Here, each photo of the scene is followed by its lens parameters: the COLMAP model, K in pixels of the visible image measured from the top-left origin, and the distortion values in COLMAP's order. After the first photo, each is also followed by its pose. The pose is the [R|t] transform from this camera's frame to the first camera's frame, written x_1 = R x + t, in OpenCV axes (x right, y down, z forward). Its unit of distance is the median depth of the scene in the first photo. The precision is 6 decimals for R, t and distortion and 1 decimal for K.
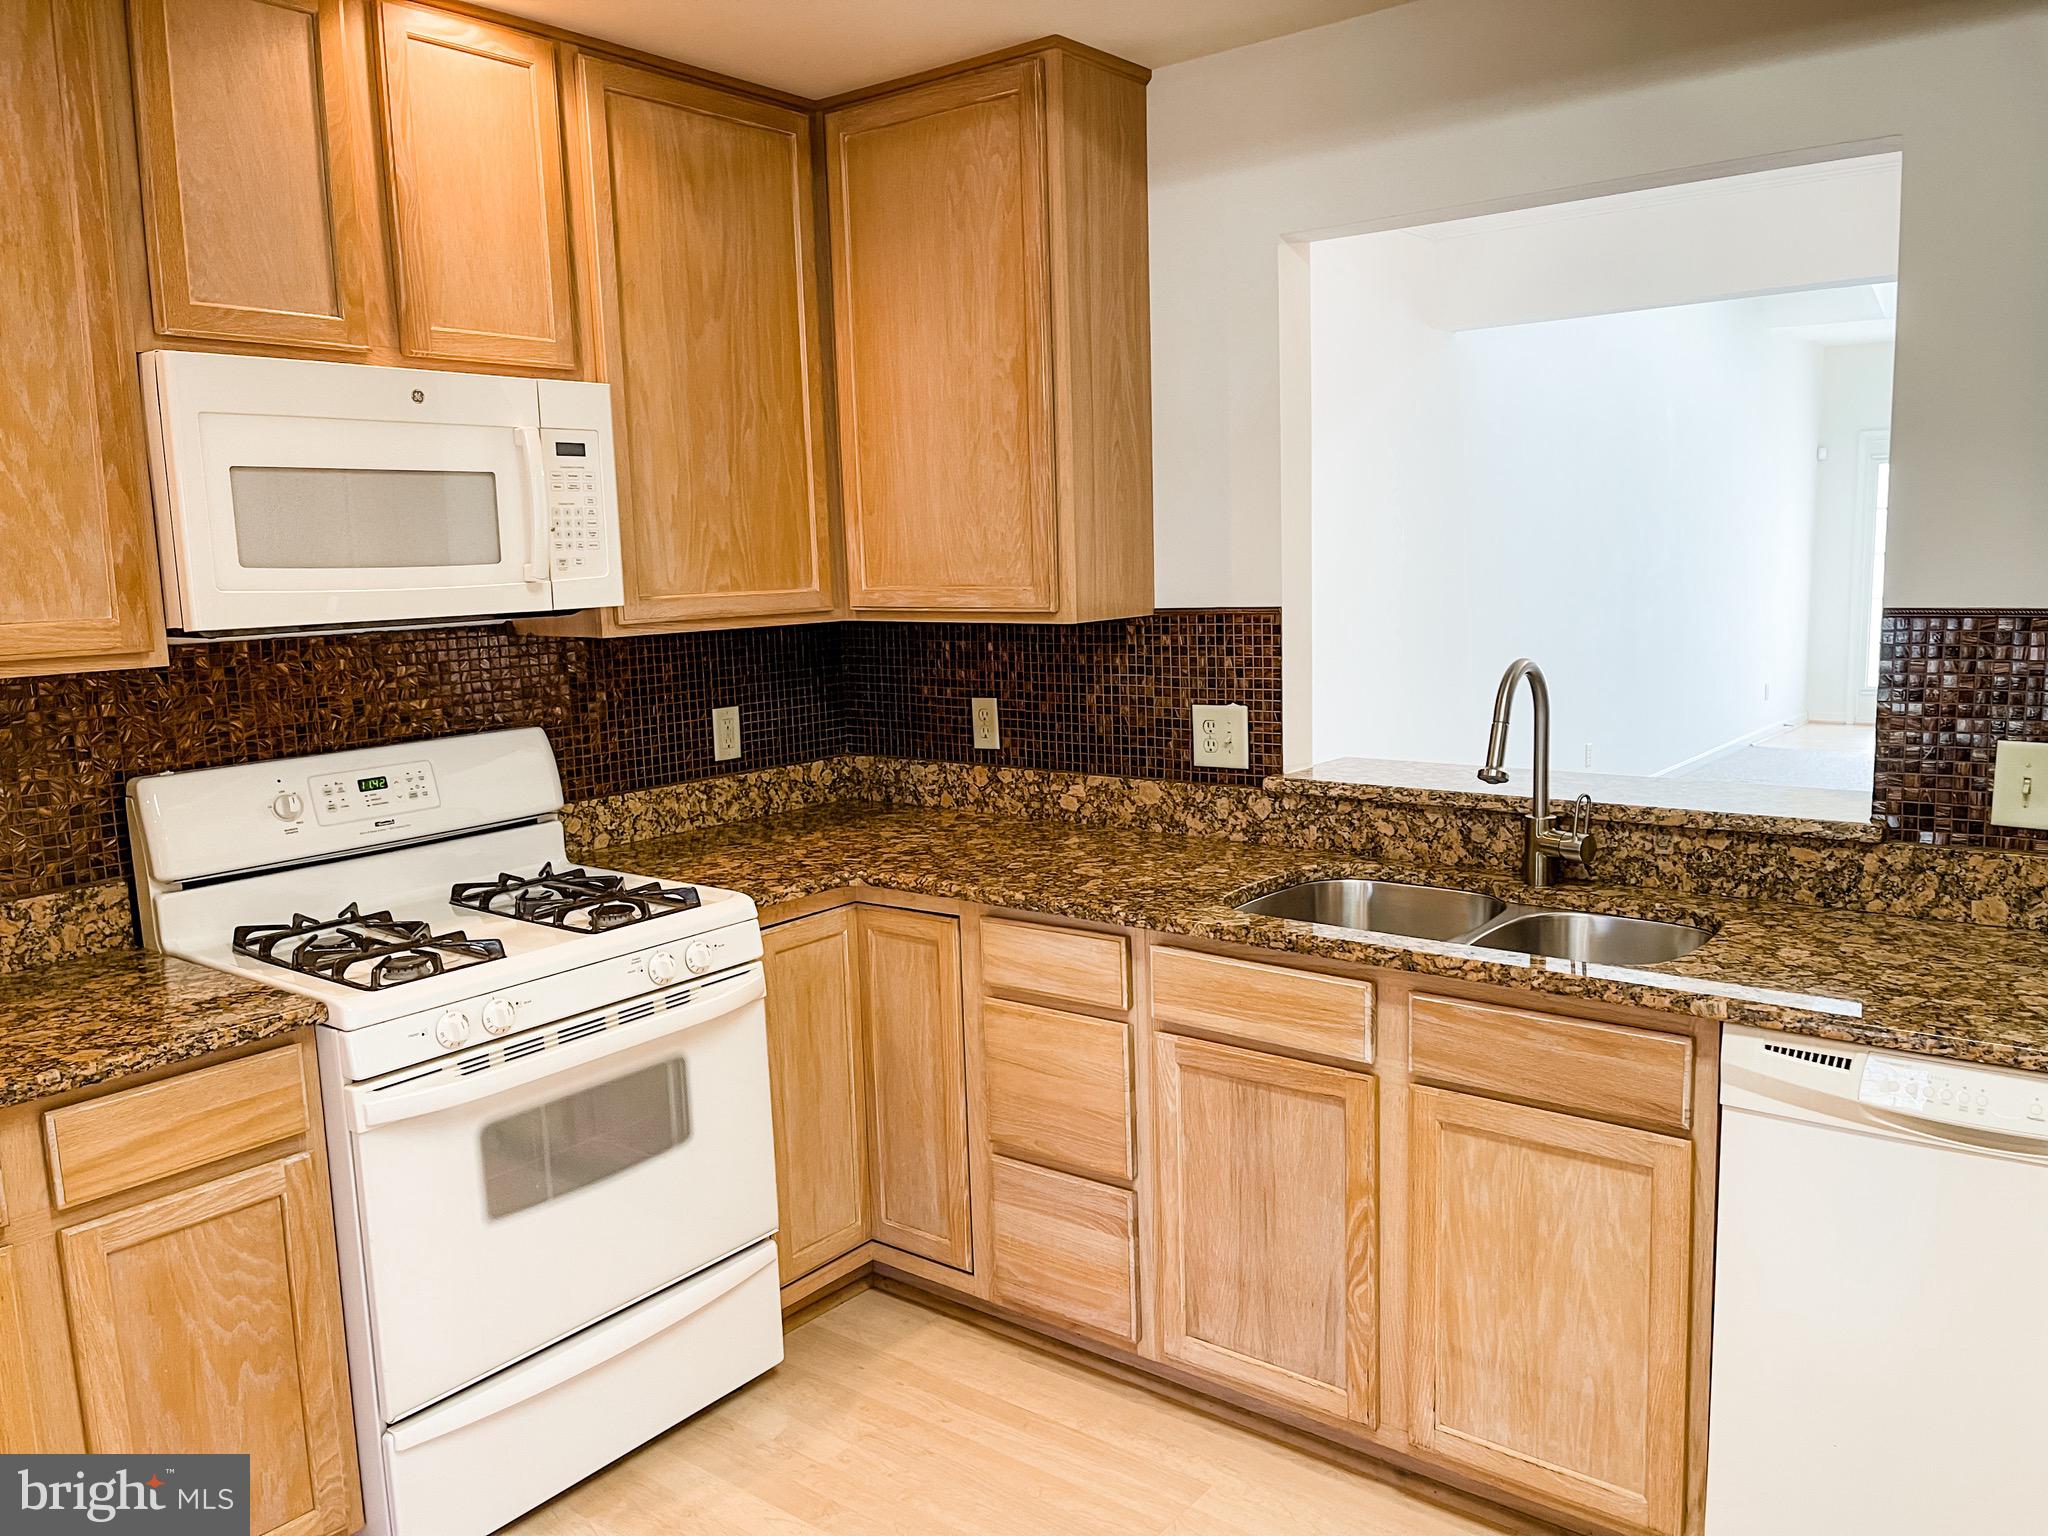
lens RADIAL K [[1536.0, 0, 1031.6], [0, 1536.0, 757.5], [0, 0, 1]] dist [0.078783, -0.111533]
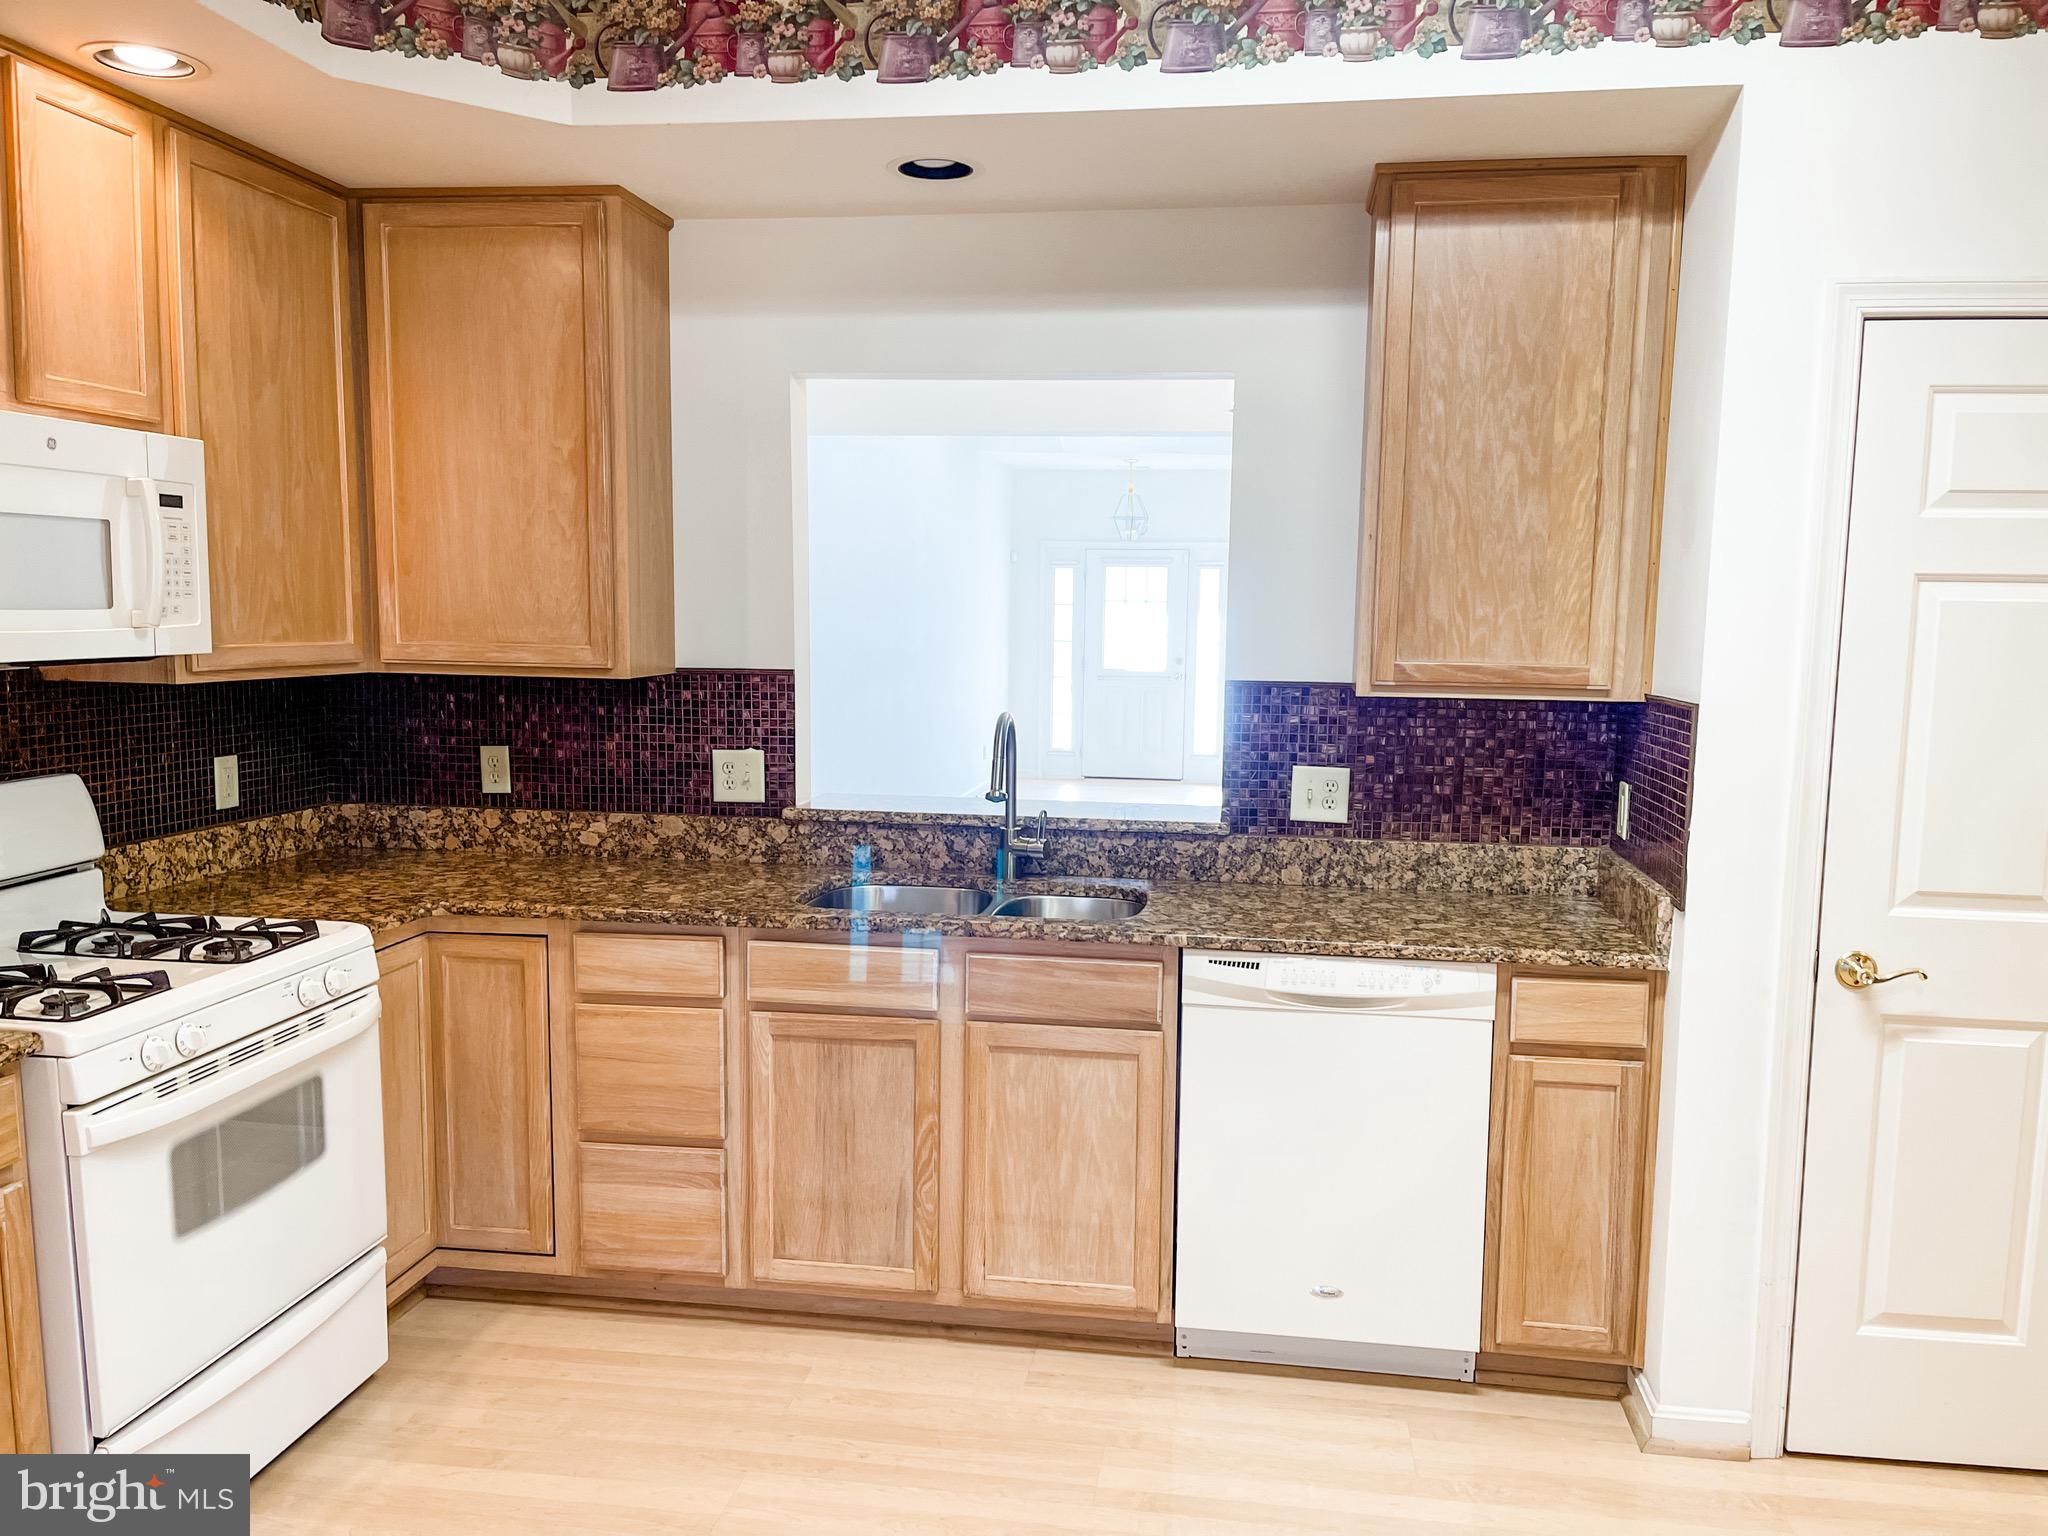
lens RADIAL K [[1536.0, 0, 1031.6], [0, 1536.0, 757.5], [0, 0, 1]] dist [0.078783, -0.111533]
pose [[0.869183, -0.005824, 0.494456, -0.302613], [0.027702, 0.998934, -0.036930, 0.025179], [-0.493714, 0.045797, 0.868418, -0.170903]]
